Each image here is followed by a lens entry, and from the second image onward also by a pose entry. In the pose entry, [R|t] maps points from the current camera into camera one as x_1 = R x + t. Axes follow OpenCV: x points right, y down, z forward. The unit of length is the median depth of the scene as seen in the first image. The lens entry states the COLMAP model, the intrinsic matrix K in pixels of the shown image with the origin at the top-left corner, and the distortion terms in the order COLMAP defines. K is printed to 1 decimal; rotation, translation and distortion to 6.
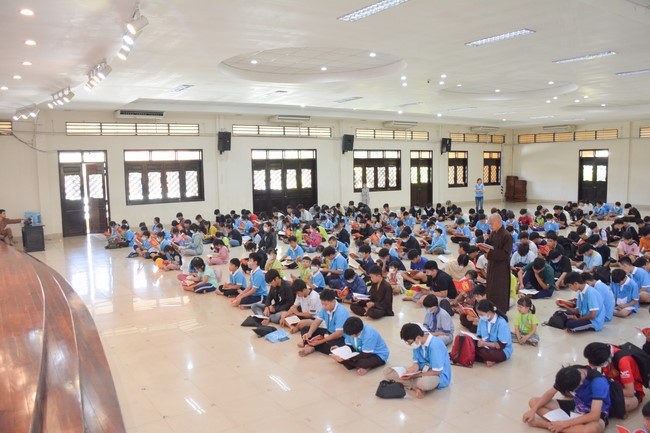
lens RADIAL K [[509.0, 0, 325.0], [0, 509.0, 216.5], [0, 0, 1]] dist [-0.160021, 0.139573]
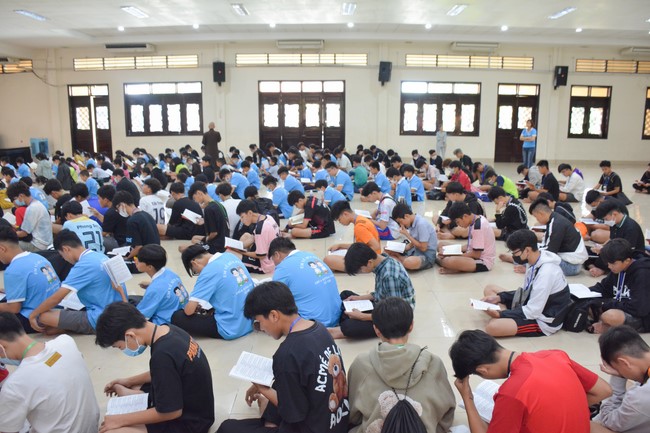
lens RADIAL K [[503.1, 0, 325.0], [0, 503.1, 216.5], [0, 0, 1]] dist [-0.164268, 0.121805]
pose [[0.824529, 0.145309, -0.546842, 0.494545], [-0.071118, 0.985412, 0.154615, -0.041848], [0.561332, -0.088594, 0.822835, 0.337028]]
